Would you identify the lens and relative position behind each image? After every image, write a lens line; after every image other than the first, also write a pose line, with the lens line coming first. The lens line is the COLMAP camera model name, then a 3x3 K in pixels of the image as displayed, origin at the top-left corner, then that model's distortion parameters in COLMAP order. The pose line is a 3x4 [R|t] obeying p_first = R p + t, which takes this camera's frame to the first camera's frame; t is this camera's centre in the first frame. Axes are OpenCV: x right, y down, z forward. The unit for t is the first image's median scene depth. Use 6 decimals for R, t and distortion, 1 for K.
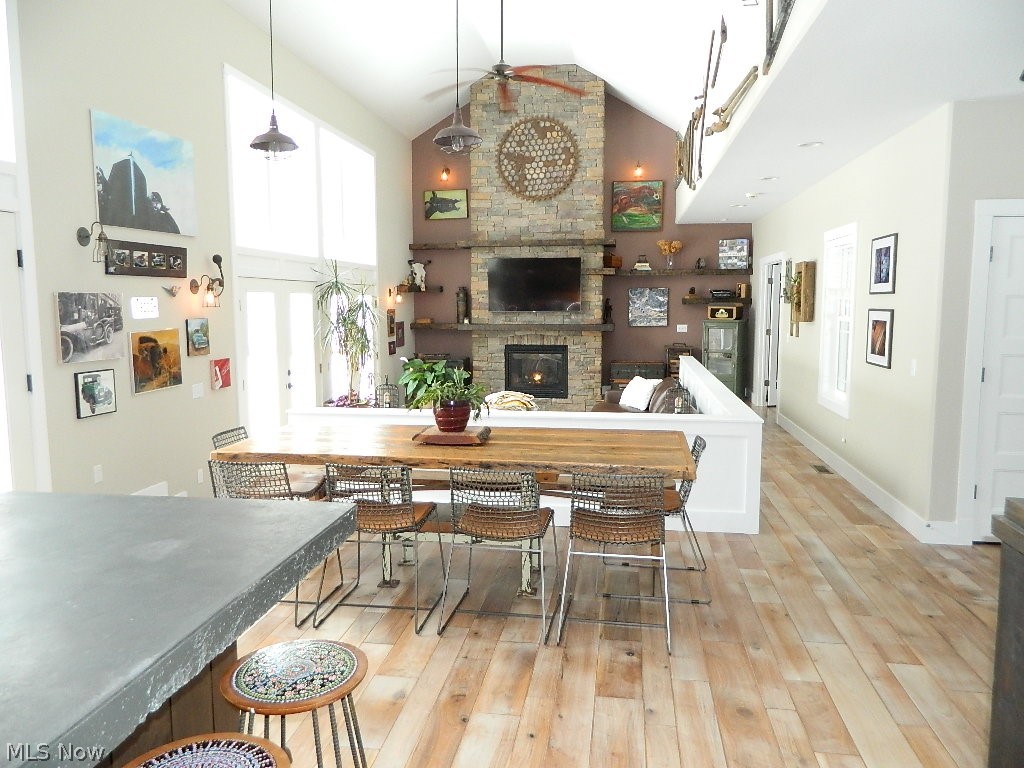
lens RADIAL K [[761.1, 0, 510.9], [0, 761.1, 383.0], [0, 0, 1]] dist [0.021013, -0.000703]
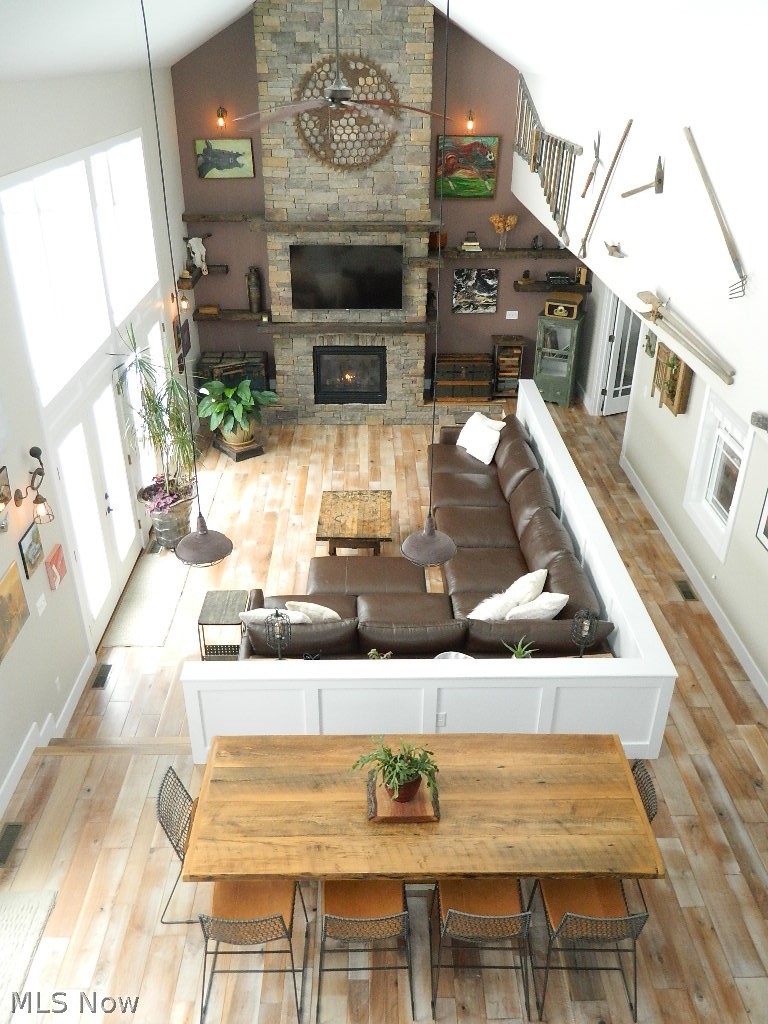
lens RADIAL K [[846.5, 0, 383.2], [0, 846.5, 513.8], [0, 0, 1]] dist [0.000867, -0.019418]
pose [[0.985434, -0.076555, 0.151852, -0.090870], [0.010959, 0.919674, 0.392530, -0.255307], [-0.169704, -0.385149, 0.907117, 0.052750]]
